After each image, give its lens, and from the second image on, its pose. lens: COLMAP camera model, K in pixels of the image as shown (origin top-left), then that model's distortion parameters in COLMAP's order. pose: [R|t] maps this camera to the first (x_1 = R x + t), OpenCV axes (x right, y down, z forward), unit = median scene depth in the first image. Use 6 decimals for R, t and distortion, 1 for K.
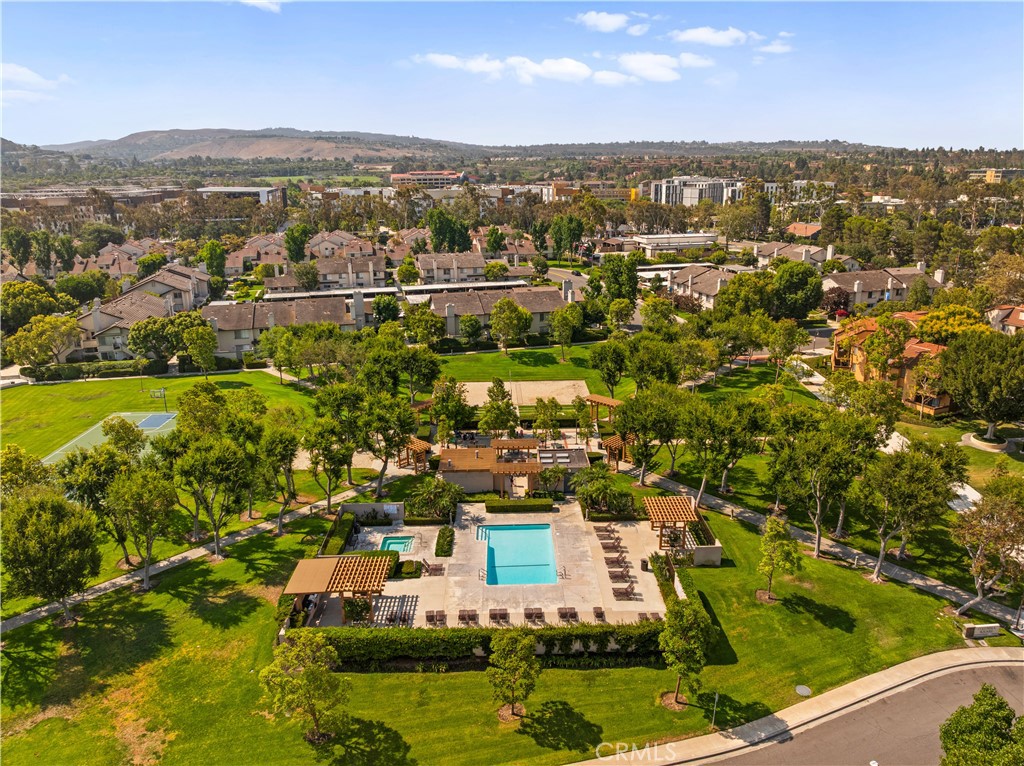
lens RADIAL K [[726.1, 0, 512.0], [0, 726.1, 383.0], [0, 0, 1]] dist [-0.036374, 0.003530]
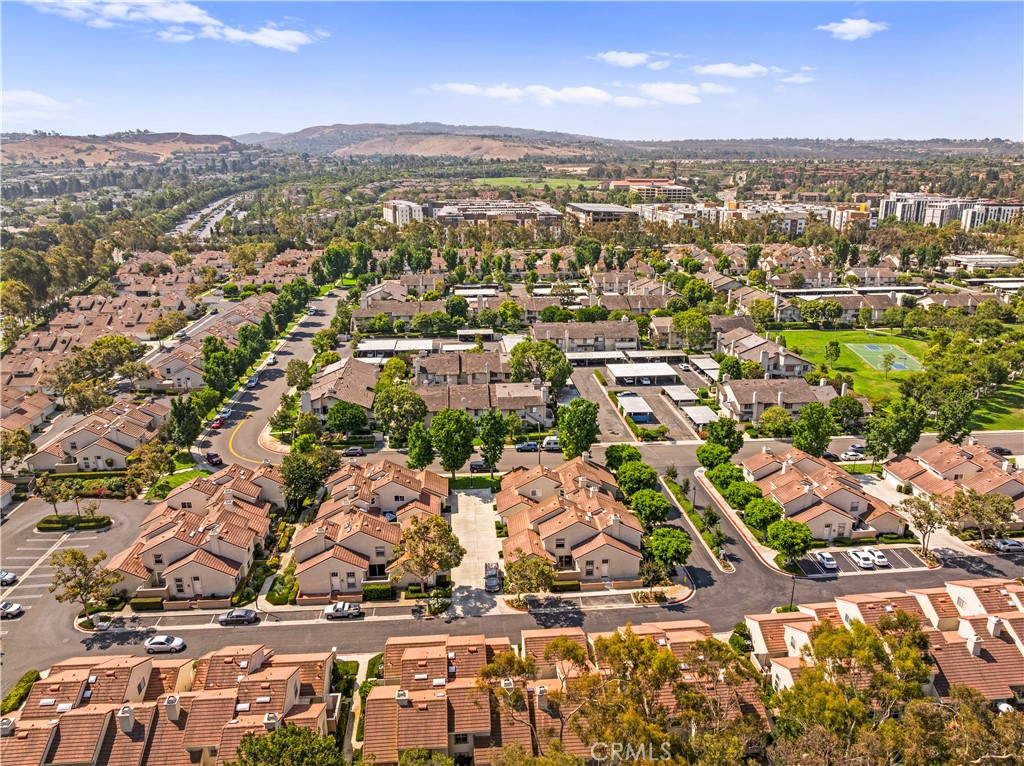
lens RADIAL K [[726.1, 0, 512.0], [0, 726.1, 383.0], [0, 0, 1]] dist [-0.036374, 0.003530]
pose [[0.989486, 0.047454, -0.136620, -0.669390], [-0.045514, 0.998814, 0.017292, 0.091805], [0.137279, -0.010892, 0.990473, -0.739295]]
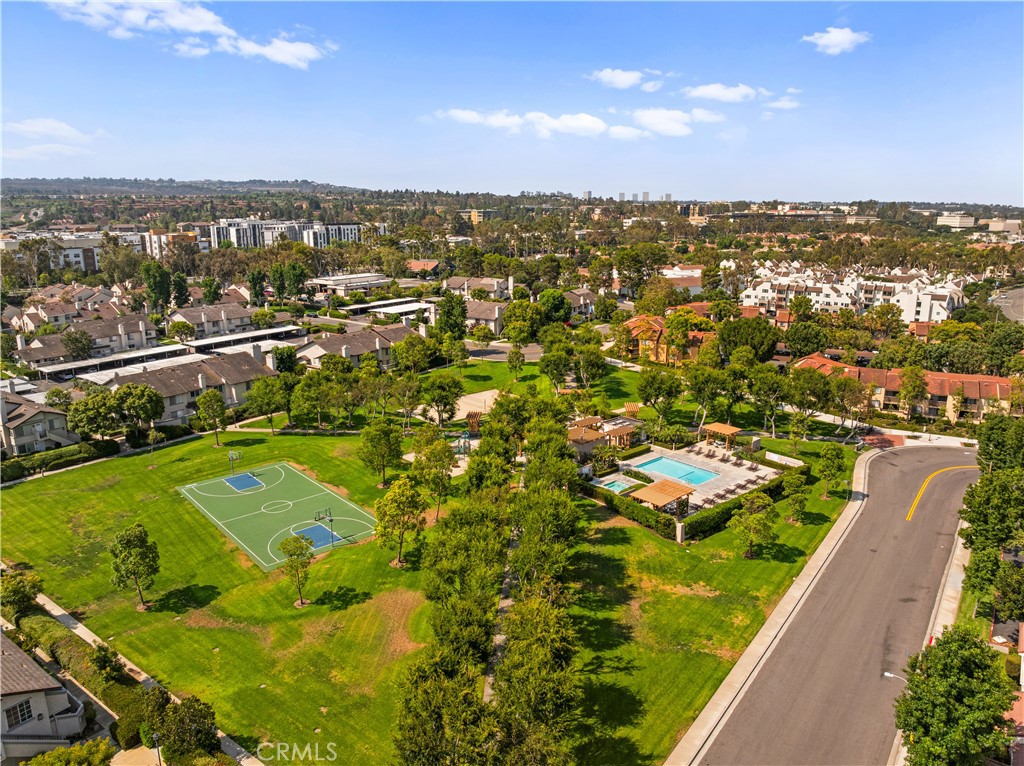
lens RADIAL K [[726.1, 0, 512.0], [0, 726.1, 383.0], [0, 0, 1]] dist [-0.036374, 0.003530]
pose [[0.763821, -0.144562, 0.629030, -0.416728], [0.174654, 0.984528, 0.014182, -0.016357], [-0.621348, 0.099030, 0.777252, -0.019642]]
